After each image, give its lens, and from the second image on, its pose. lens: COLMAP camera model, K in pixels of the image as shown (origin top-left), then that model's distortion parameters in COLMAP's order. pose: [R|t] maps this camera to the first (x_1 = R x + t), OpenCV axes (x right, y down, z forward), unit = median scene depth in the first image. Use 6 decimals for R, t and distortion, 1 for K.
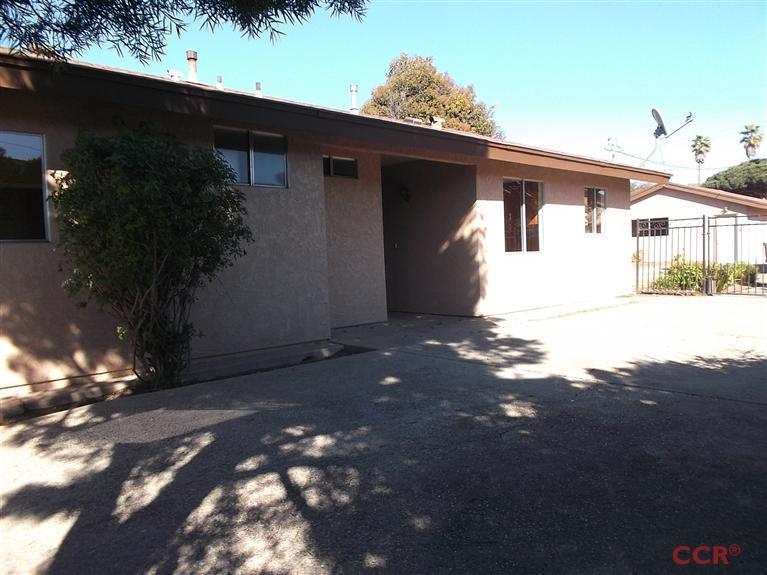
lens RADIAL K [[597.9, 0, 383.5], [0, 597.9, 287.5], [0, 0, 1]] dist [-0.007555, -0.010637]
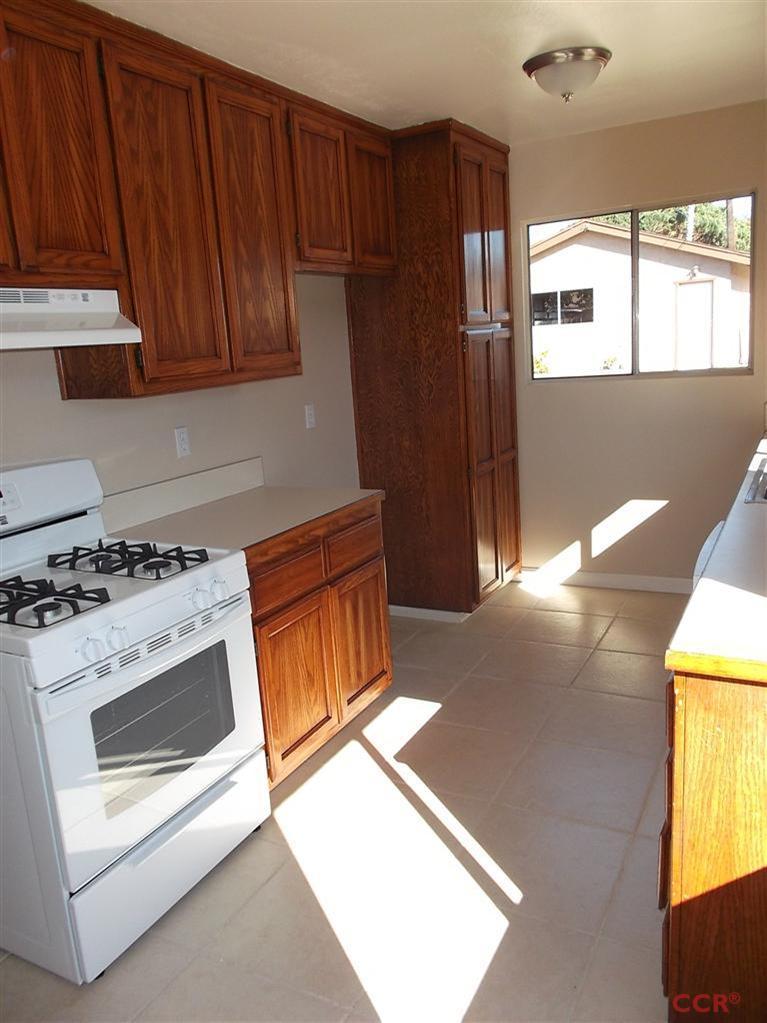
lens RADIAL K [[797.4, 0, 383.5], [0, 797.4, 511.5], [0, 0, 1]] dist [-0.007555, -0.010637]
pose [[0.949644, -0.104298, 0.295462, 0.024428], [0.059854, 0.985993, 0.155679, -0.017119], [-0.307560, -0.130155, 0.942585, 0.144403]]
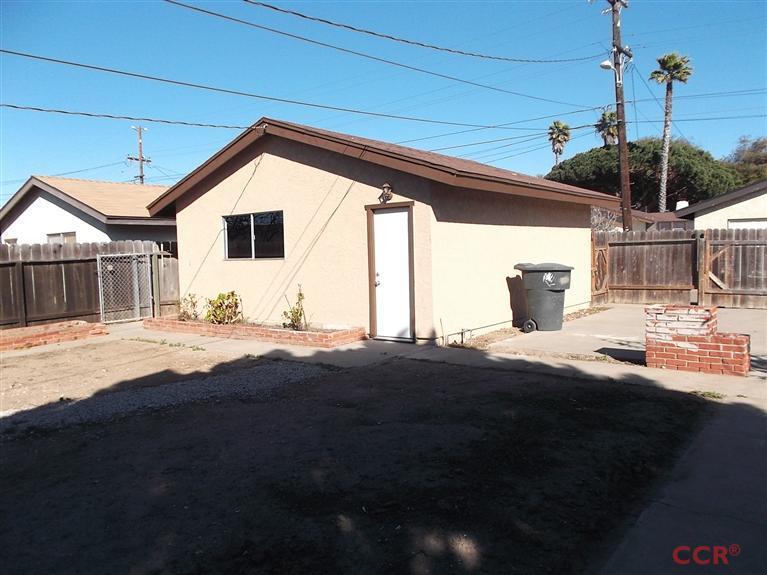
lens RADIAL K [[597.9, 0, 383.5], [0, 597.9, 287.5], [0, 0, 1]] dist [-0.007555, -0.010637]
pose [[0.987200, -0.003264, 0.159454, 0.200292], [0.001851, 0.999958, 0.009008, -0.029257], [-0.159477, -0.008598, 0.987164, 0.249350]]
